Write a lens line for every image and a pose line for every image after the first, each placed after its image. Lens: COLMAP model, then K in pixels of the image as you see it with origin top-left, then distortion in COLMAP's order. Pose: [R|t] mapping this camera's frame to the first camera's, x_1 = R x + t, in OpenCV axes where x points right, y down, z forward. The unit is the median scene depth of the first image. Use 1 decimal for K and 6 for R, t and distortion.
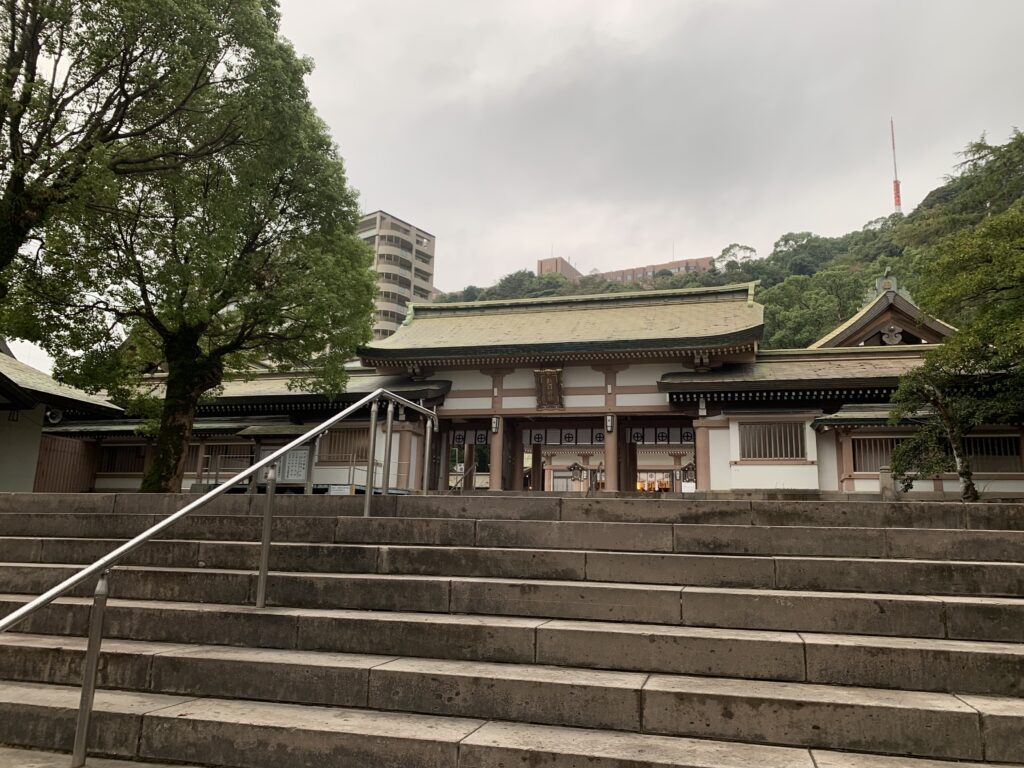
lens RADIAL K [[780.7, 0, 517.1], [0, 780.7, 381.6], [0, 0, 1]] dist [0.041217, -0.032756]
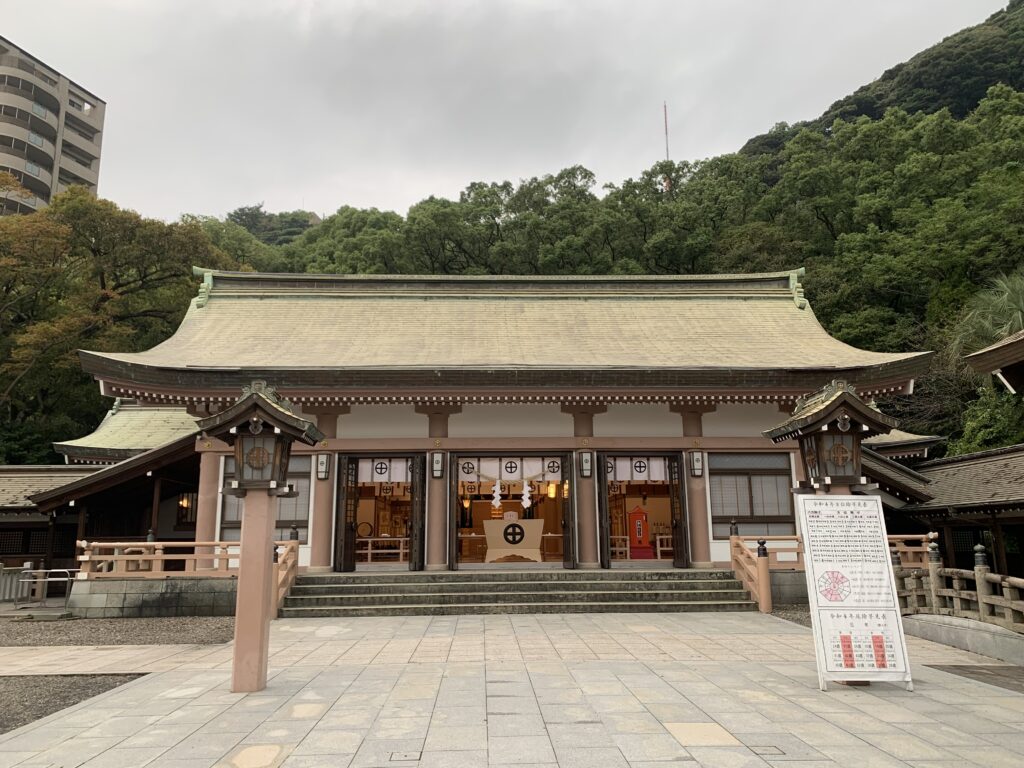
lens RADIAL K [[780.7, 0, 516.6], [0, 780.7, 383.1], [0, 0, 1]] dist [0.041217, -0.032756]
pose [[0.952557, 0.025668, 0.303276, 0.142447], [-0.028529, 0.999580, 0.005007, 0.176386], [-0.303020, -0.013421, 0.952890, 1.449296]]
